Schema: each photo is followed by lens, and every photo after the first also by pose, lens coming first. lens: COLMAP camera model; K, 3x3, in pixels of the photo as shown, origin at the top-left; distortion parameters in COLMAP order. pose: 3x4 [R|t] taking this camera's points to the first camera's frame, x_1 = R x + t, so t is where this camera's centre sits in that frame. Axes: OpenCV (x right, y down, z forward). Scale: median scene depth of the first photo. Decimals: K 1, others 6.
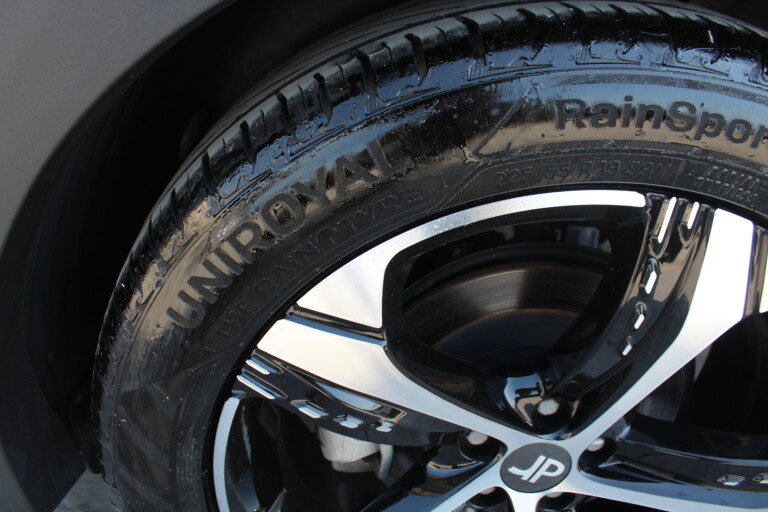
lens RADIAL K [[613.4, 0, 384.0], [0, 613.4, 256.0], [0, 0, 1]] dist [-0.165867, 0.114497]
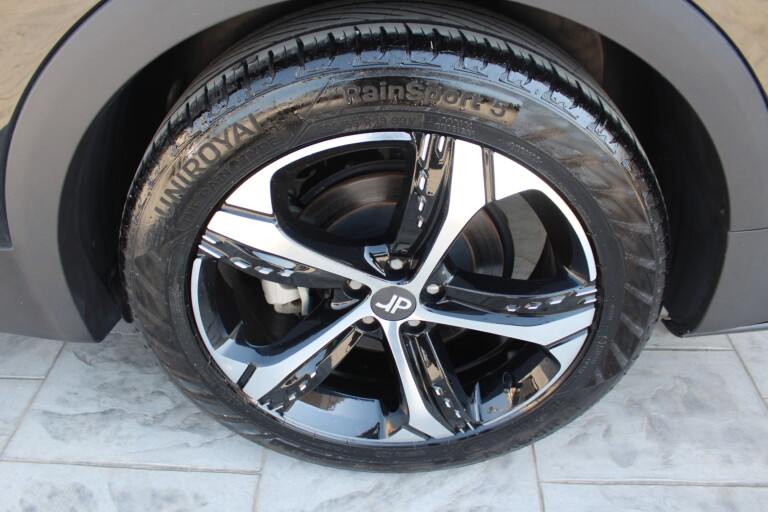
lens RADIAL K [[613.4, 0, 384.0], [0, 613.4, 256.0], [0, 0, 1]] dist [-0.165867, 0.114497]
pose [[0.998453, -0.025677, -0.049315, 0.403803], [0.032625, 0.988791, 0.145700, -0.009368], [0.045021, -0.147084, 0.988099, -0.758292]]
